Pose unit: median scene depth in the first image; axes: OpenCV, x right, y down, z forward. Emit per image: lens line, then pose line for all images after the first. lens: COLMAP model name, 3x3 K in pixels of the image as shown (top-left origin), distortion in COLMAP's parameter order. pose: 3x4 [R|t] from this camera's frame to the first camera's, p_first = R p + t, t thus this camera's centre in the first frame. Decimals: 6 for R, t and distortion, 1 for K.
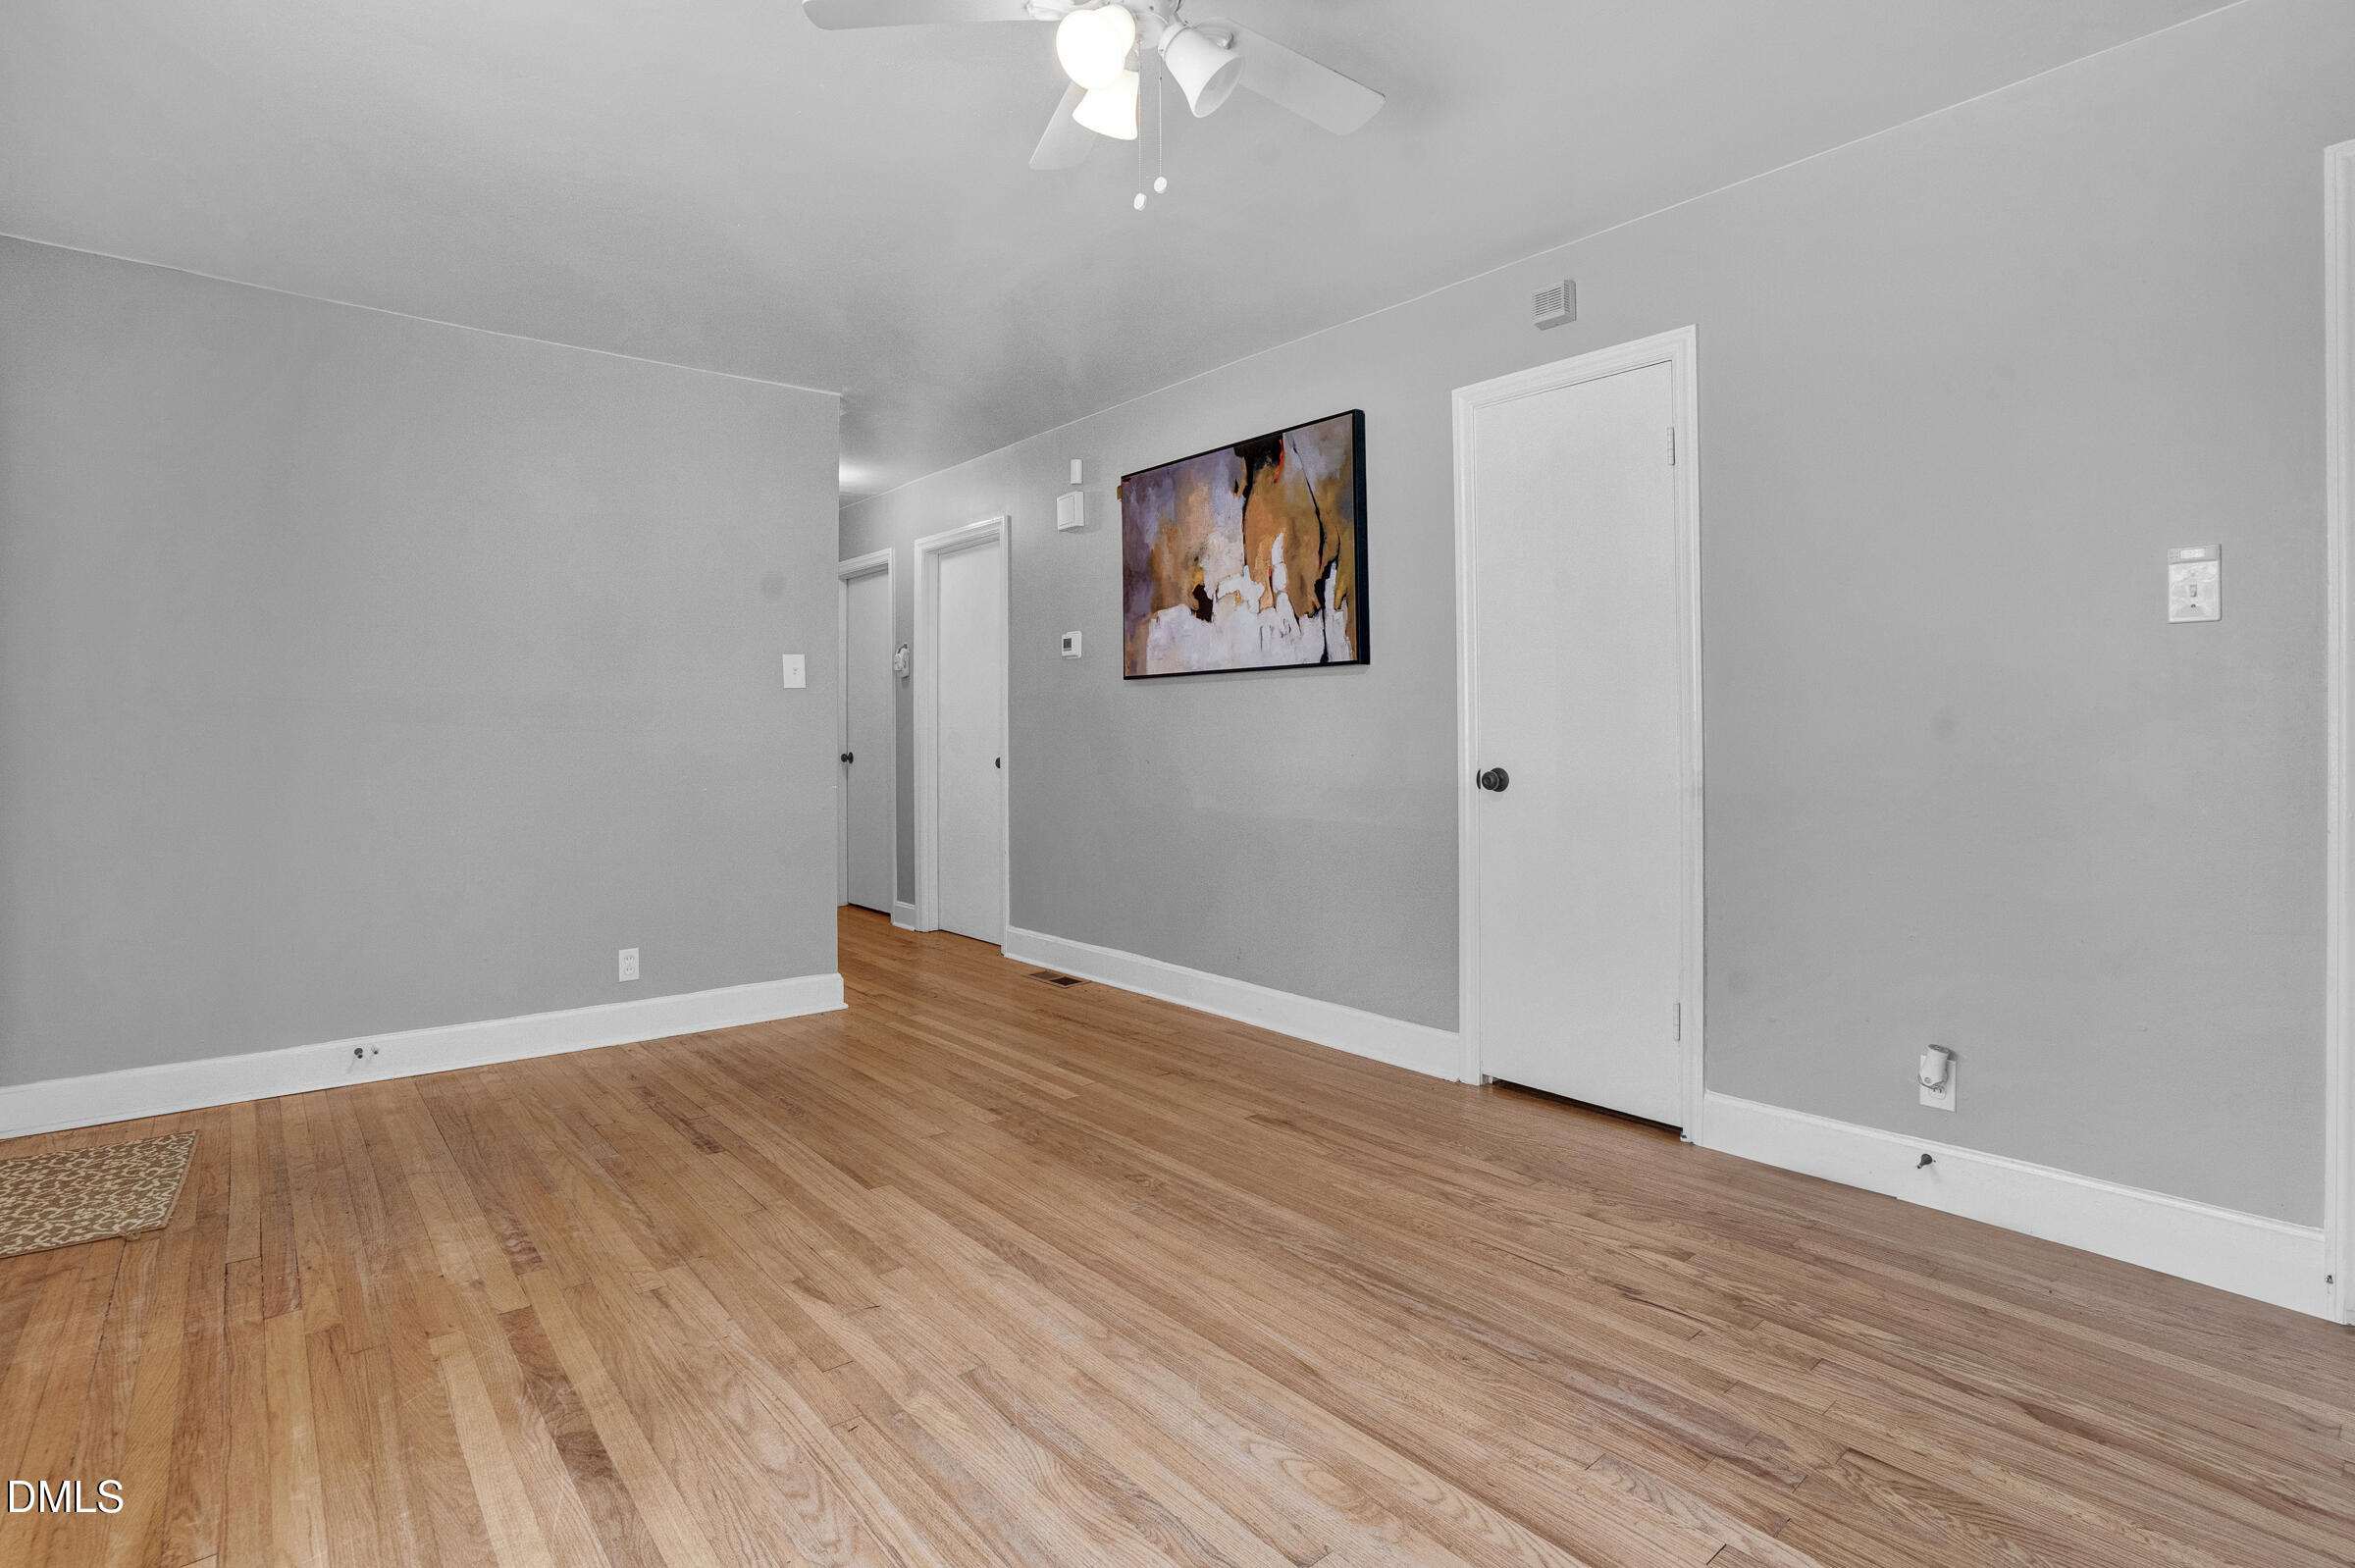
lens RADIAL K [[1128.6, 0, 1176.2], [0, 1128.6, 763.4], [0, 0, 1]] dist [-0.026712, 0.001885]
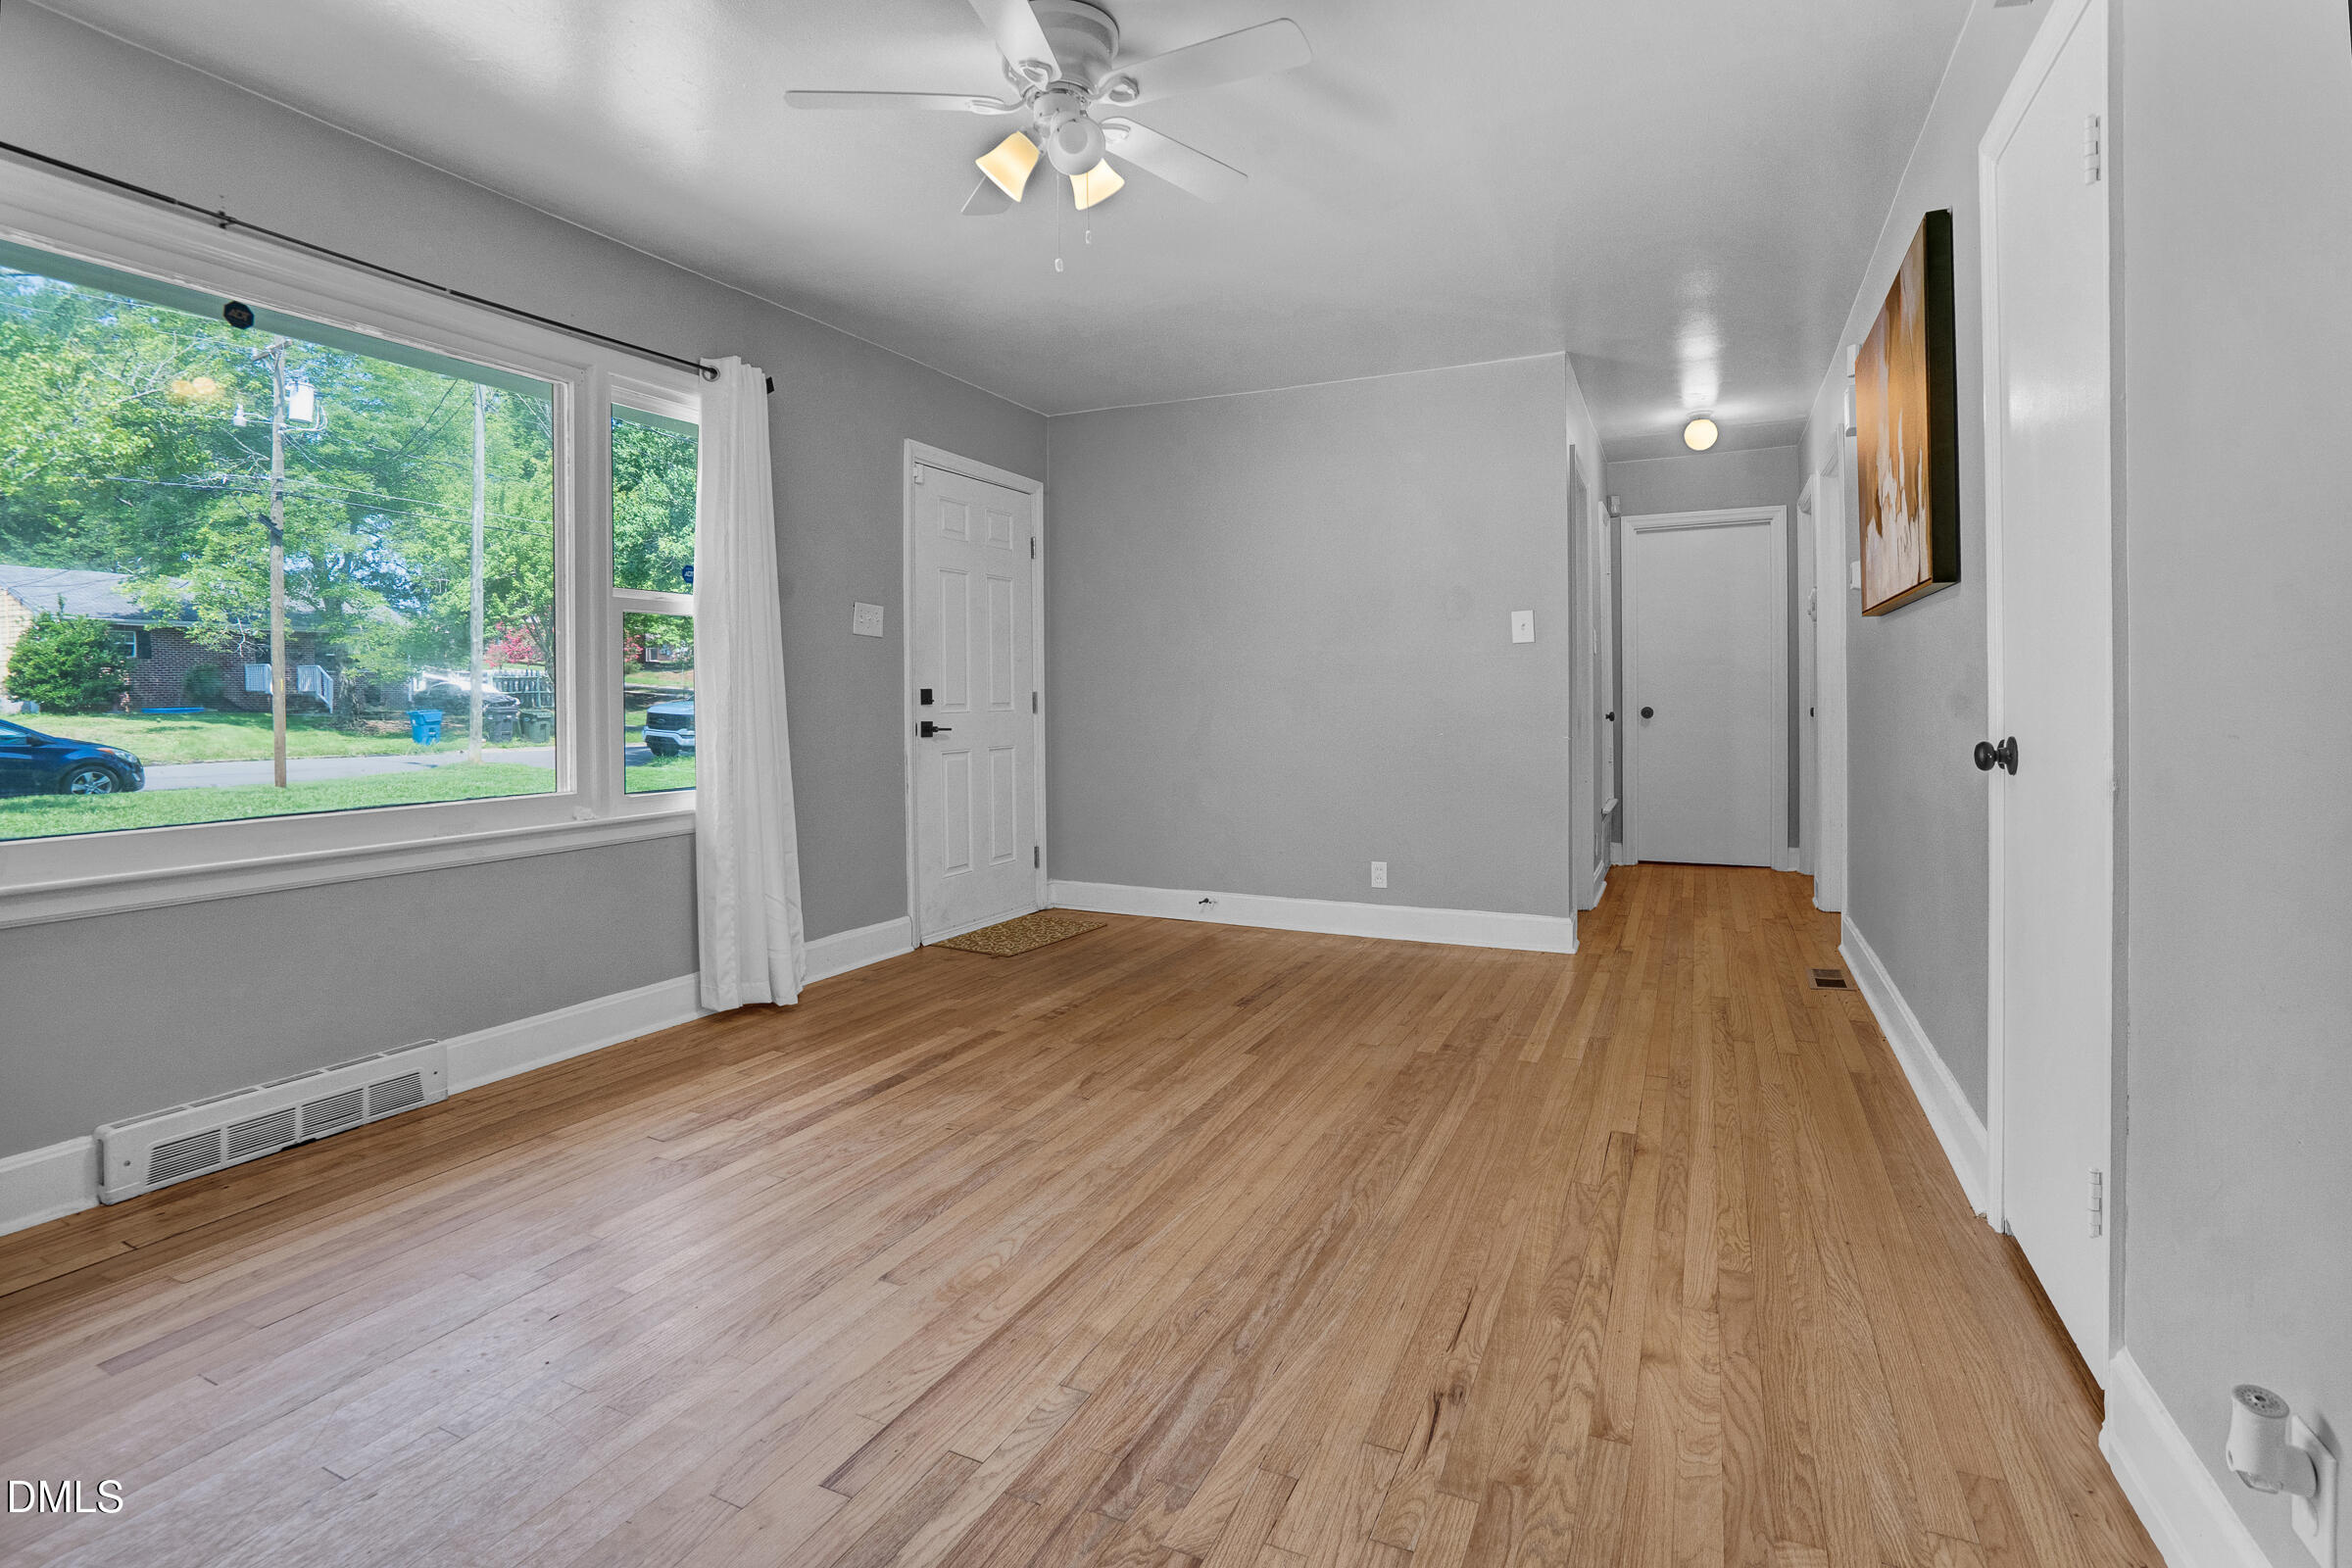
lens RADIAL K [[1127.1, 0, 1123.4], [0, 1127.1, 710.5], [0, 0, 1]] dist [-0.026712, 0.001885]
pose [[0.385831, 0.005045, -0.922556, 1.010370], [-0.004384, 0.999984, 0.003635, -0.008787], [0.922559, 0.002642, 0.385847, 0.474826]]
